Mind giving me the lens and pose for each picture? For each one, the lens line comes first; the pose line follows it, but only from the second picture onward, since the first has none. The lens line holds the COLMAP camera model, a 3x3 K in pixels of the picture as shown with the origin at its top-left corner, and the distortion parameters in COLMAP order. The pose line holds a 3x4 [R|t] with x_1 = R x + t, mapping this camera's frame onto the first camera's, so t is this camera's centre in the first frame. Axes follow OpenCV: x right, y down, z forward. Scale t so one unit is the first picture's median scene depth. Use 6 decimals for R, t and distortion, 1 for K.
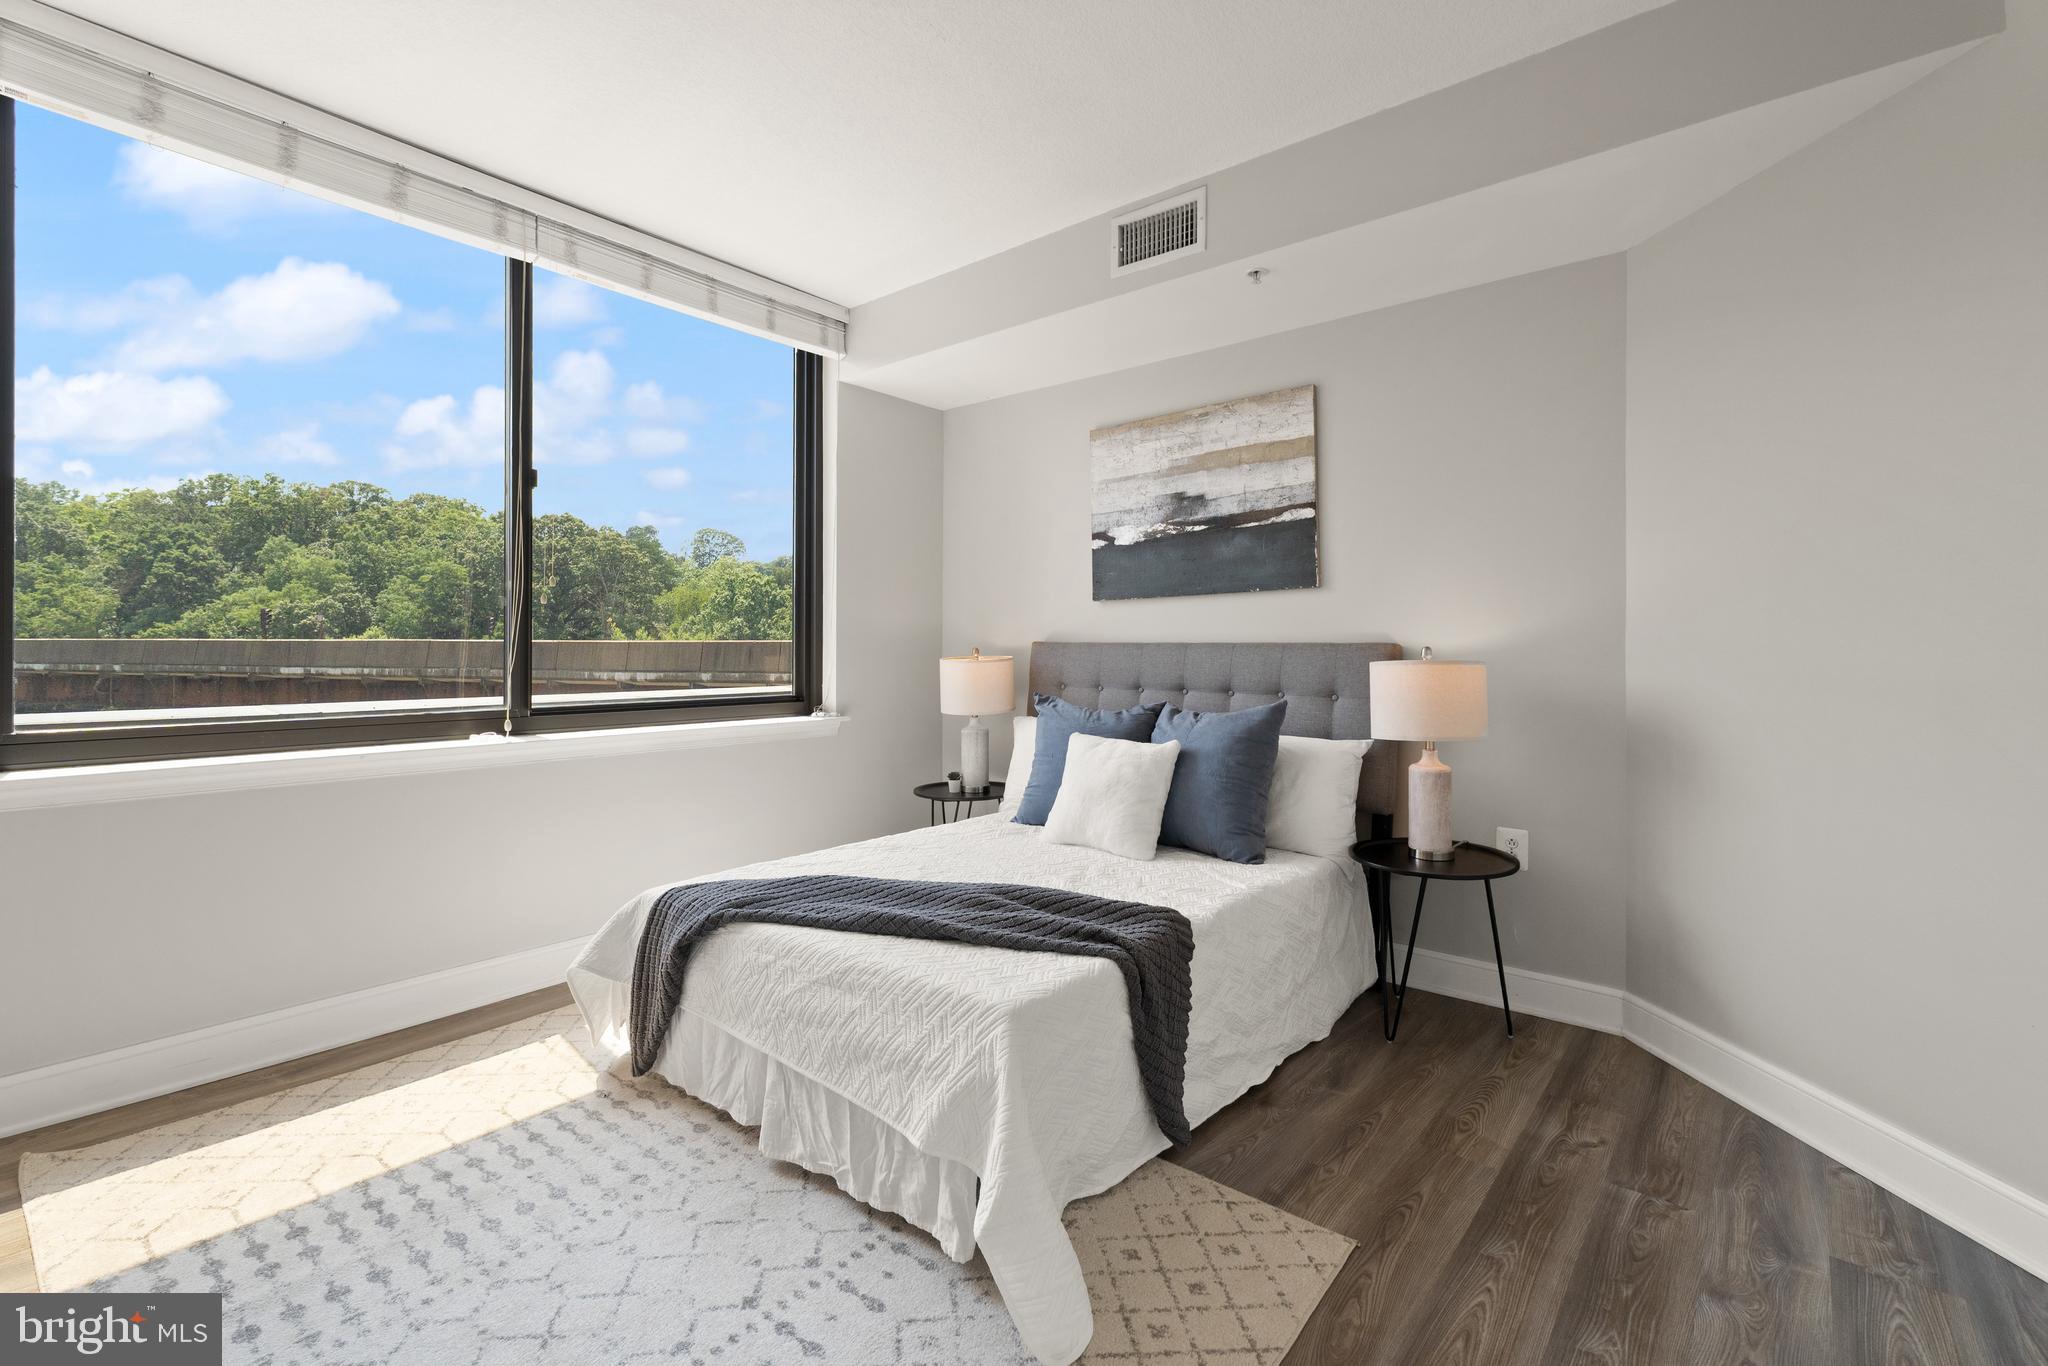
lens RADIAL K [[893.0, 0, 1030.0], [0, 893.0, 649.4], [0, 0, 1]] dist [0.003518, 0.000292]
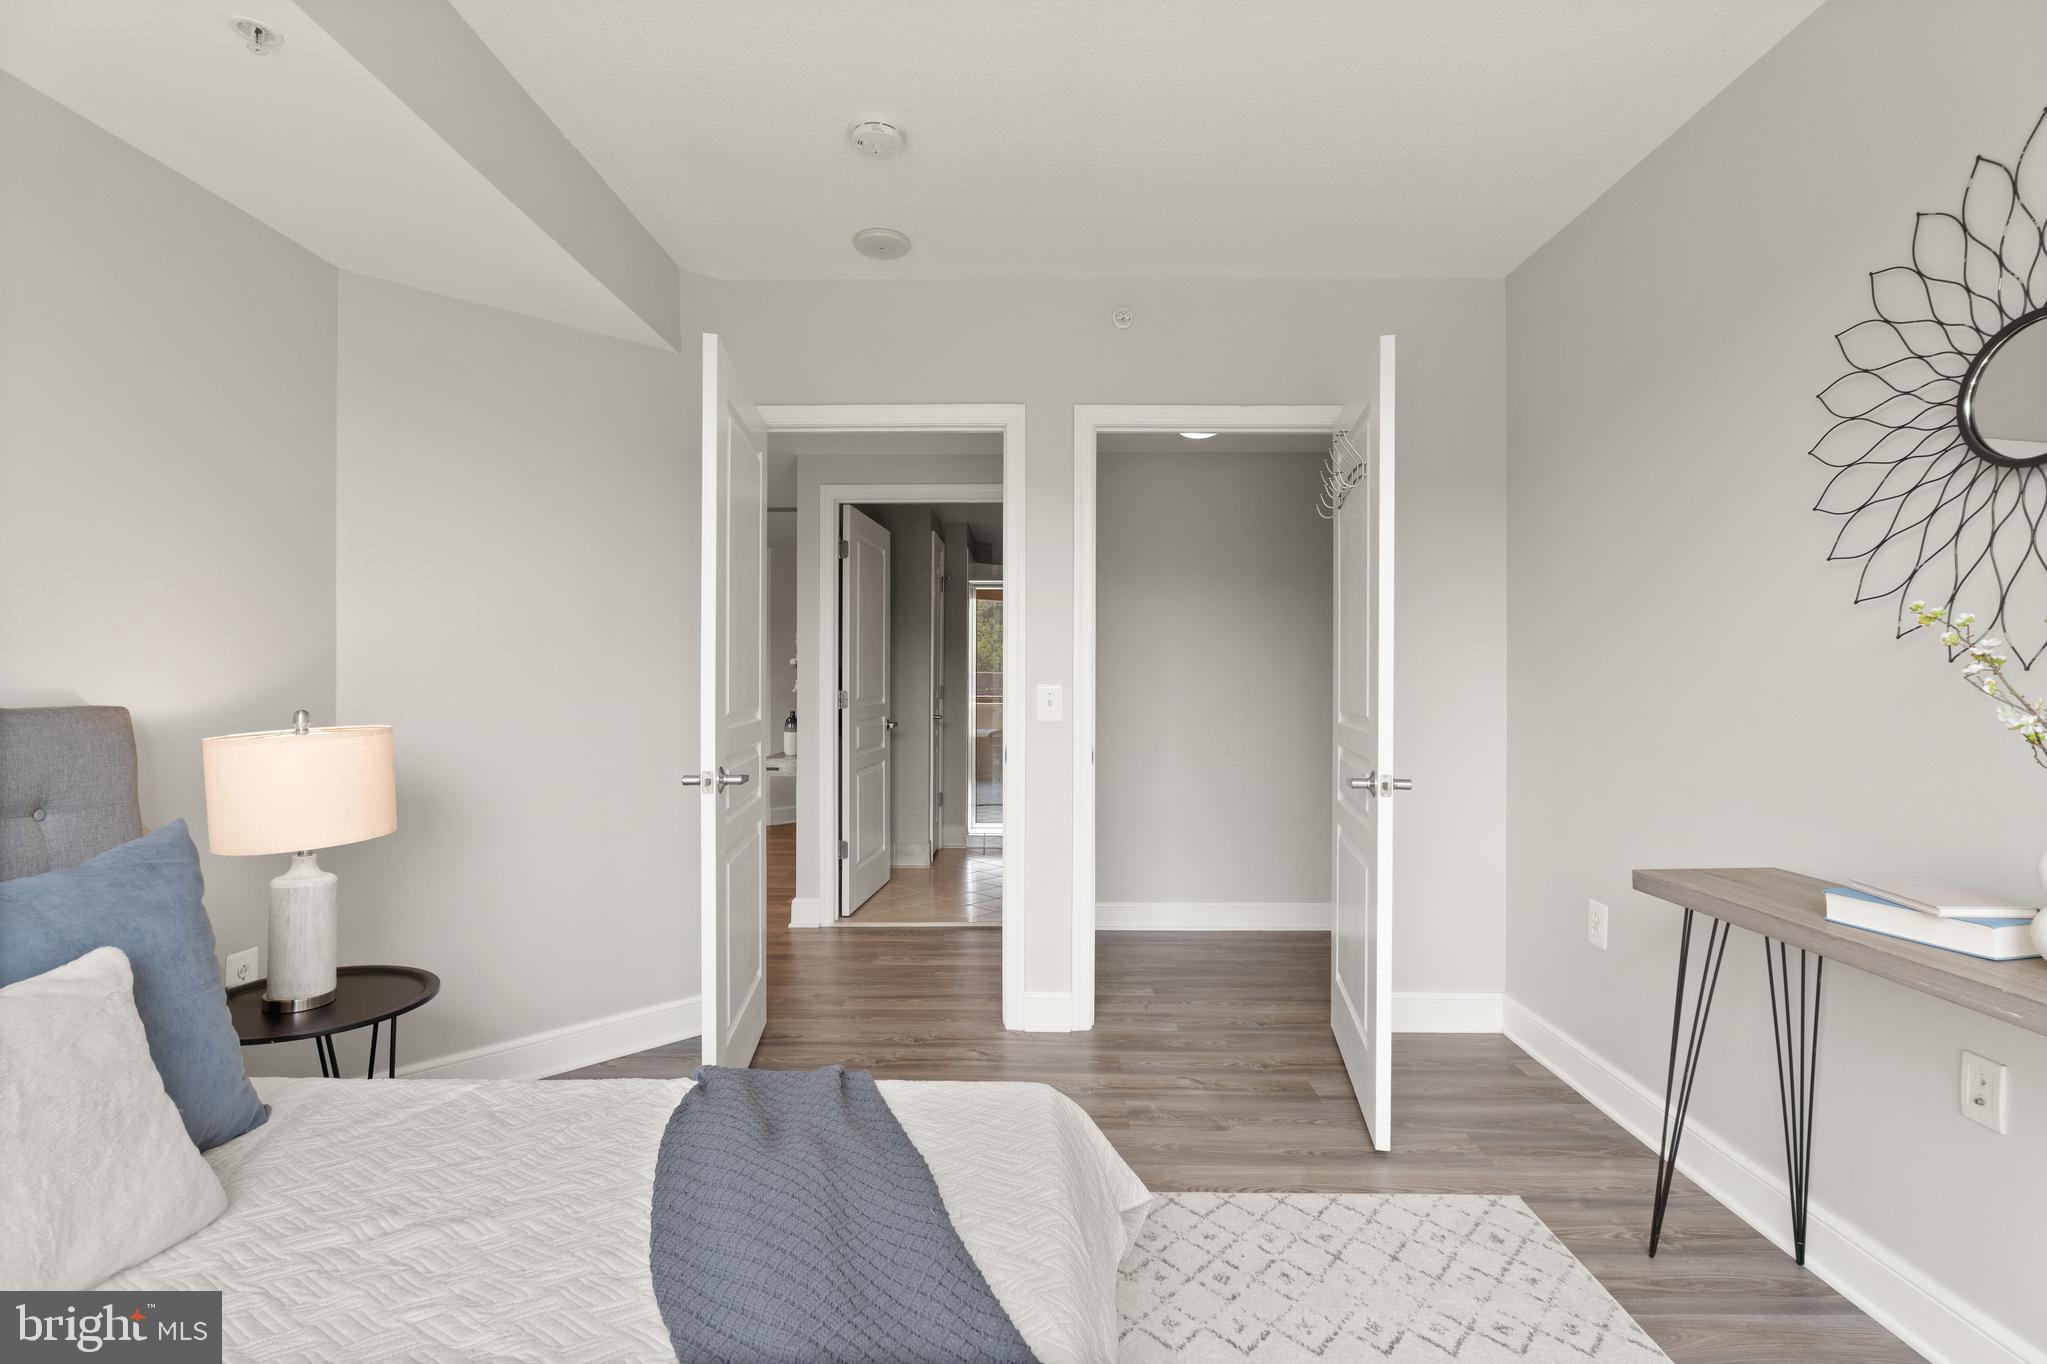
lens RADIAL K [[933.8, 0, 1028.8], [0, 933.8, 675.9], [0, 0, 1]] dist [-0.009366, -0.000050]
pose [[-0.595702, -0.002991, 0.803200, -0.413873], [0.003351, 0.999975, 0.006208, -0.026974], [-0.803199, 0.006390, -0.595677, 0.805225]]
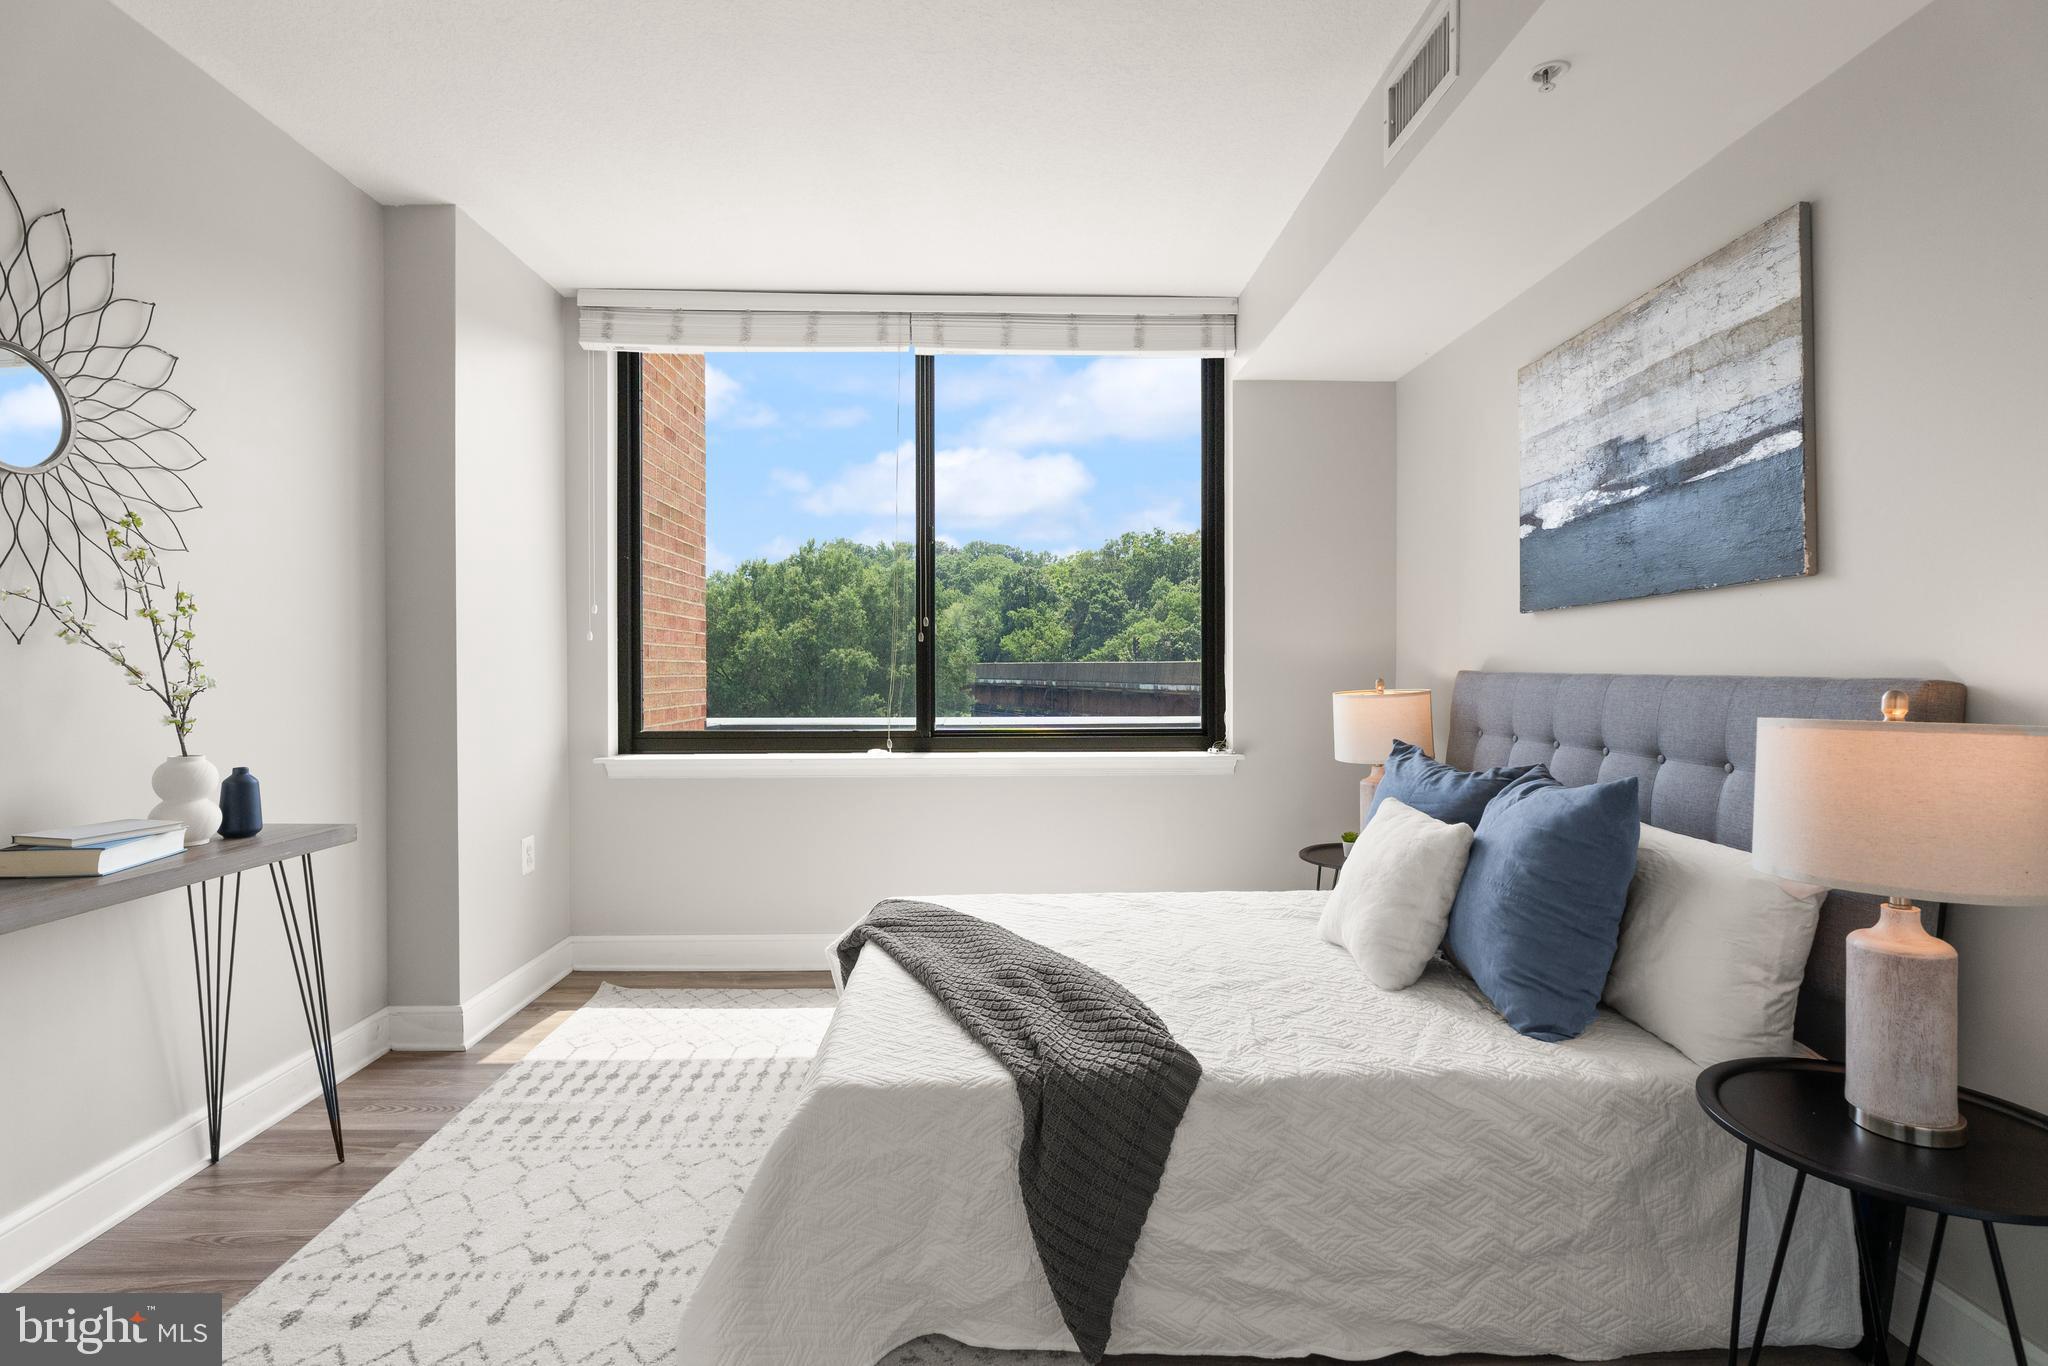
lens RADIAL K [[934.3, 0, 1029.3], [0, 934.3, 676.9], [0, 0, 1]] dist [-0.009366, -0.000050]
pose [[0.660671, 0.004391, -0.750663, 0.396109], [0.002708, 0.999962, 0.008233, -0.012148], [0.750671, -0.007472, 0.660634, 0.249013]]
